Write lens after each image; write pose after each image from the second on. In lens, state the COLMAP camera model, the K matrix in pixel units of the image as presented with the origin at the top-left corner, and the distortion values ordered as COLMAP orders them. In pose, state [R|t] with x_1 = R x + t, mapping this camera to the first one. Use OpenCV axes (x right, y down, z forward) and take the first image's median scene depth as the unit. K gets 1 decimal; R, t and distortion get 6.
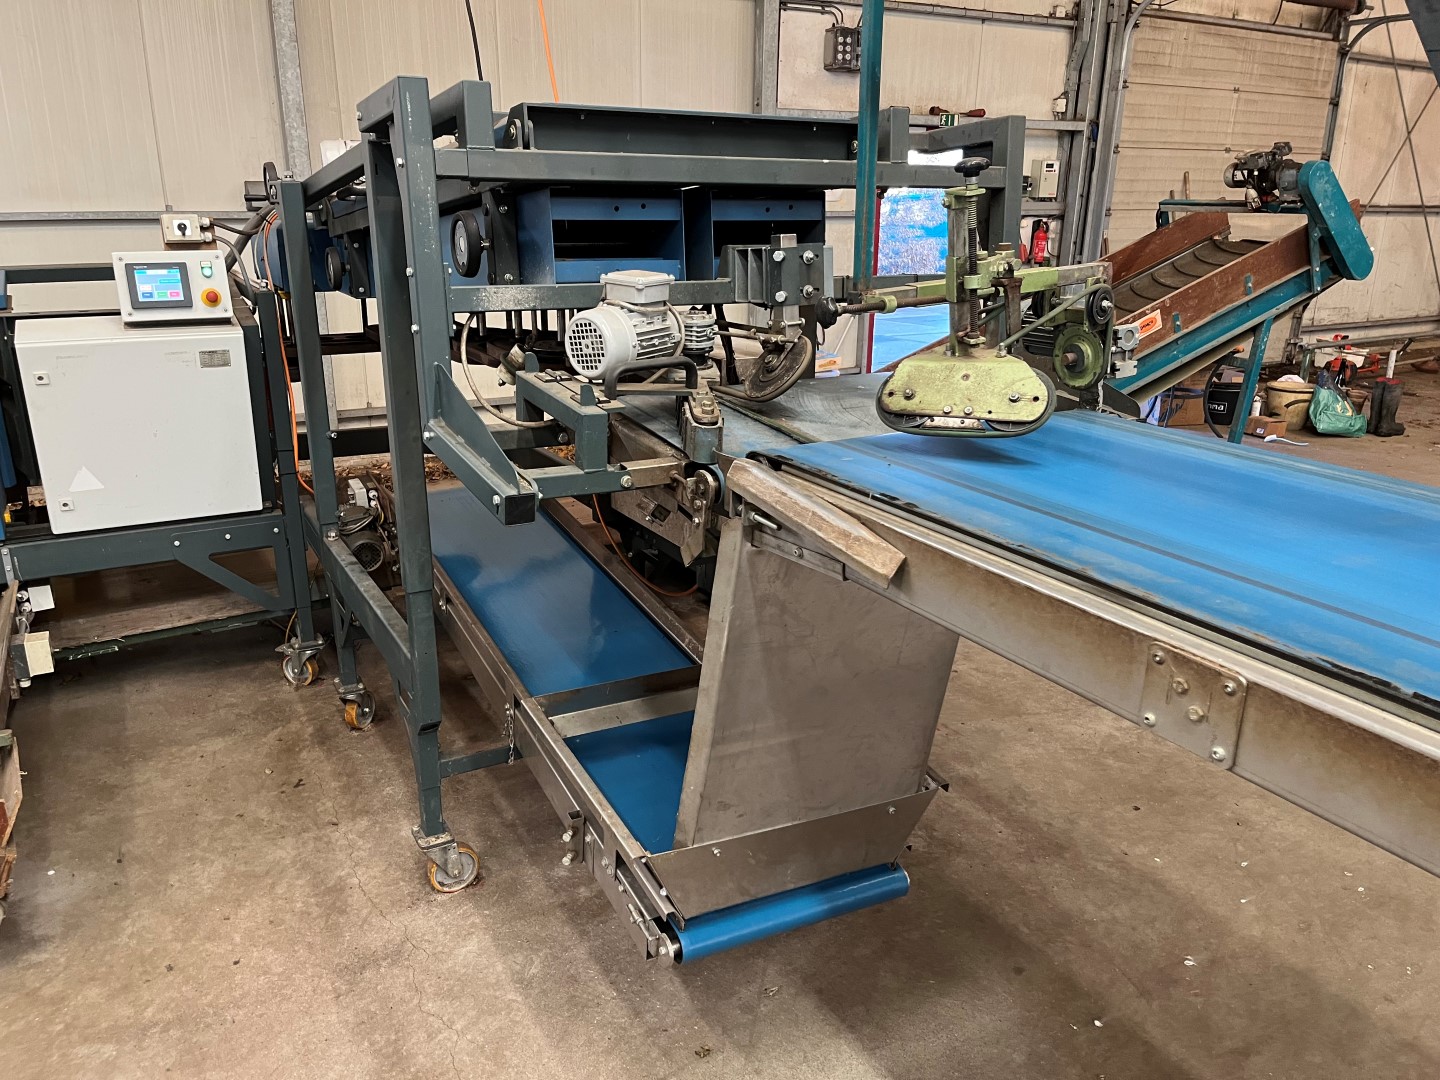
lens RADIAL K [[1076.5, 0, 705.3], [0, 1076.5, 549.6], [0, 0, 1]] dist [0.101169, -0.132709]
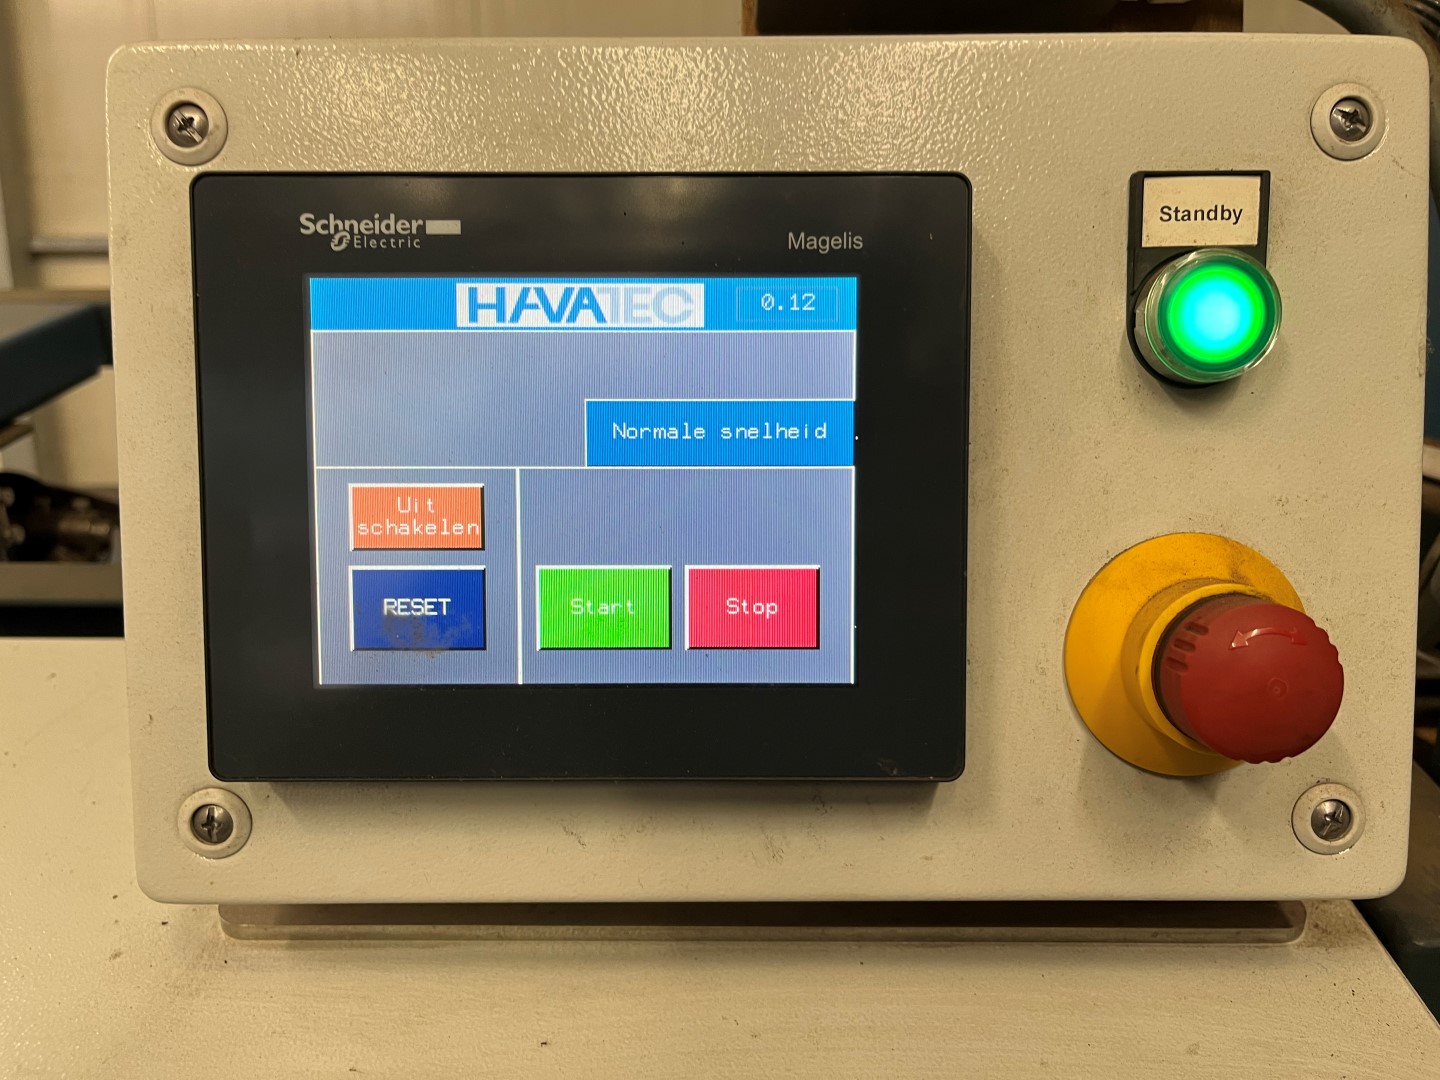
lens RADIAL K [[1095.4, 0, 720.0], [0, 1095.4, 540.0], [0, 0, 1]] dist [0.024848, -0.009232]
pose [[0.879312, 0.109263, -0.463543, -0.381993], [-0.146032, 0.988298, -0.044058, -0.197246], [0.453305, 0.106433, 0.884978, 0.787568]]
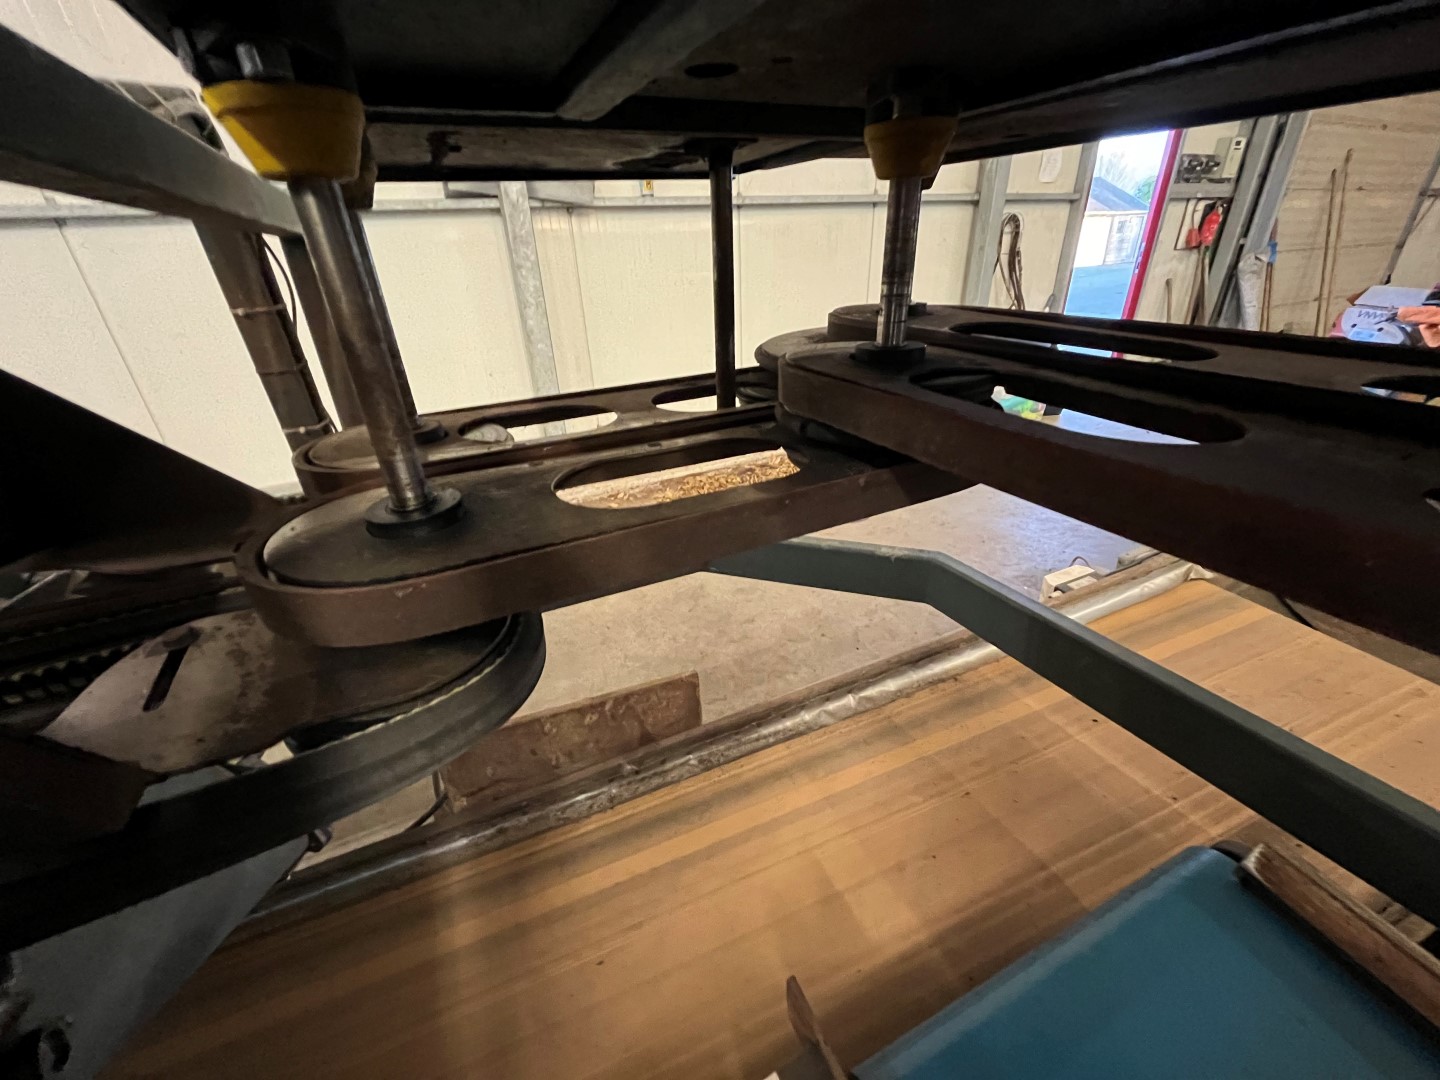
lens RADIAL K [[578.7, 0, 712.9], [0, 578.7, 543.1], [0, 0, 1]] dist [-0.002704, -0.000331]
pose [[0.997282, -0.021698, -0.070416, -0.329389], [0.032110, 0.988123, 0.150271, -0.195660], [0.066319, -0.152123, 0.986134, 0.924434]]
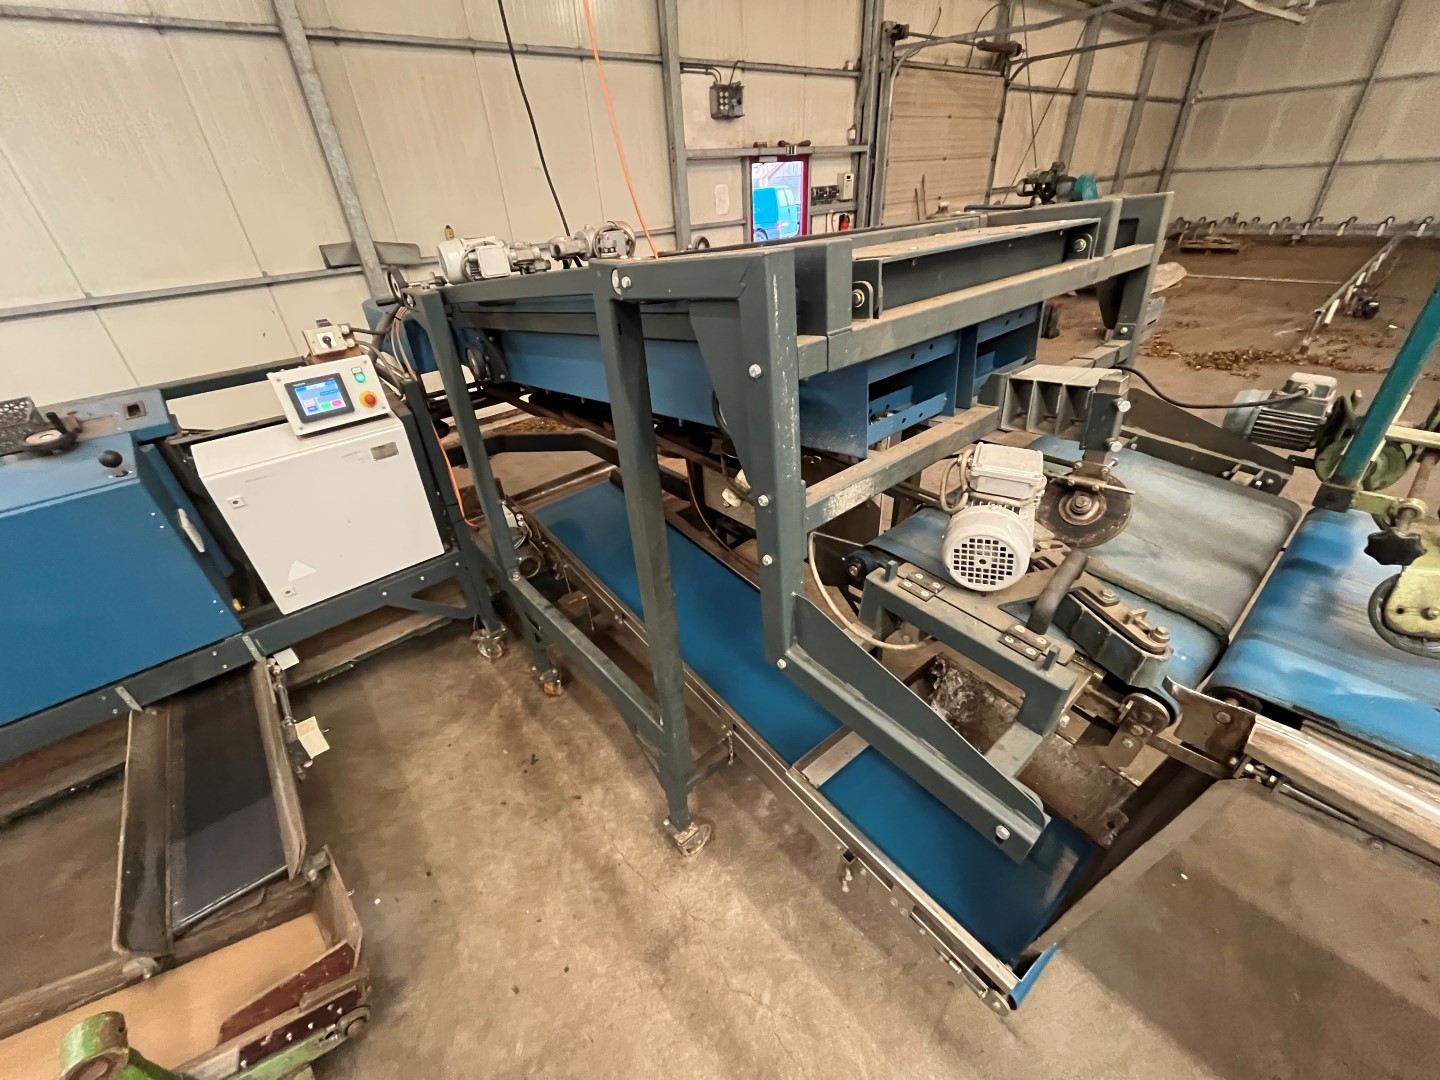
lens RADIAL K [[578.7, 0, 712.9], [0, 578.7, 543.1], [0, 0, 1]] dist [-0.002704, -0.000331]
pose [[0.977578, -0.161032, 0.135682, -0.176715], [0.125538, 0.963010, 0.238436, -0.158121], [-0.169059, -0.216056, 0.961633, 0.279628]]
